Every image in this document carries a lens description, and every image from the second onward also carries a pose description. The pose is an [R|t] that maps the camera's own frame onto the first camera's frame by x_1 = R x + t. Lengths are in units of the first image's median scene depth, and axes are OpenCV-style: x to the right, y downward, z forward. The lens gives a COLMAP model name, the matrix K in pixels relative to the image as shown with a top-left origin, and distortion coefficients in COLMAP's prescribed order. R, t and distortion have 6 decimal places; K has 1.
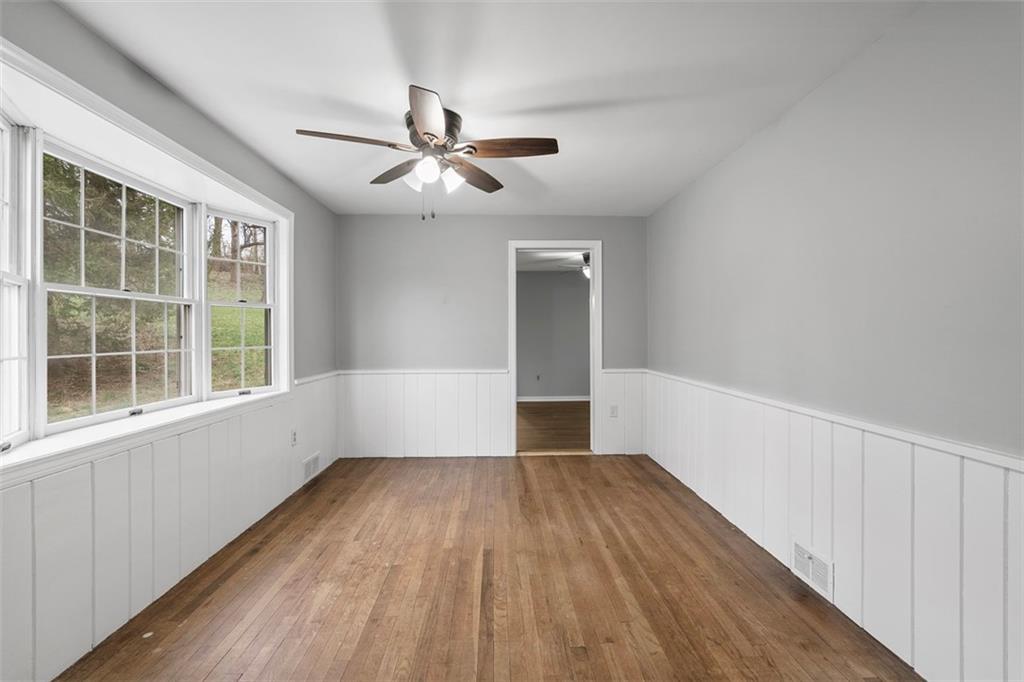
lens RADIAL K [[464.9, 0, 507.7], [0, 464.9, 336.9], [0, 0, 1]] dist [-0.003334, -0.000002]
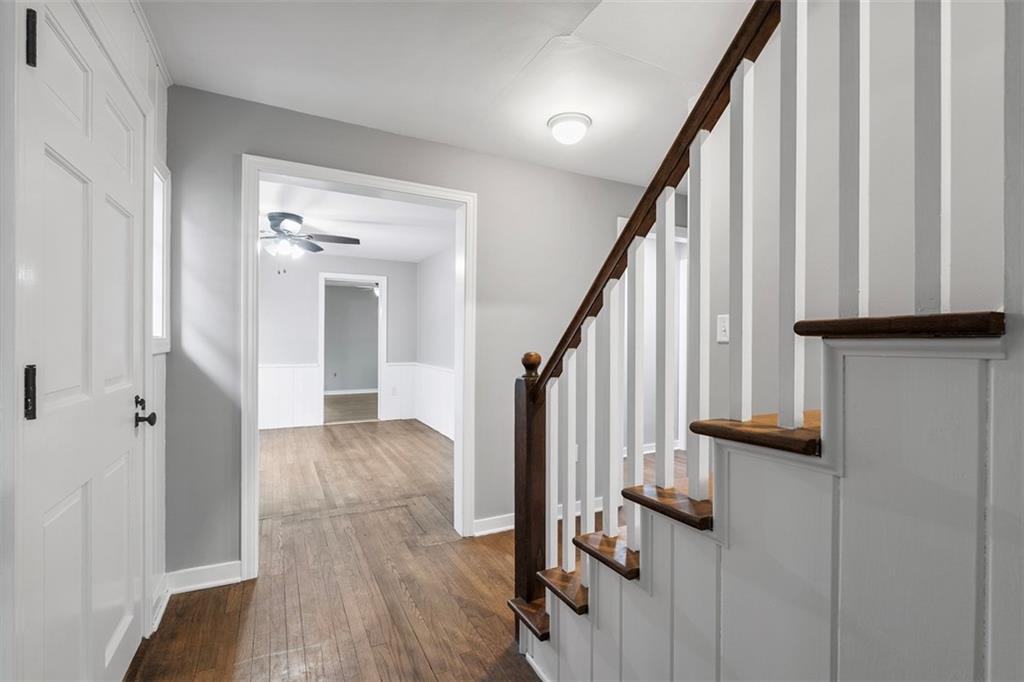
lens RADIAL K [[464.9, 0, 504.4], [0, 464.9, 340.1], [0, 0, 1]] dist [-0.003334, -0.000002]
pose [[0.908323, 0.006299, 0.418223, -0.107251], [-0.005141, 0.999979, -0.003896, 0.001653], [-0.418239, 0.001389, 0.908336, -0.721329]]
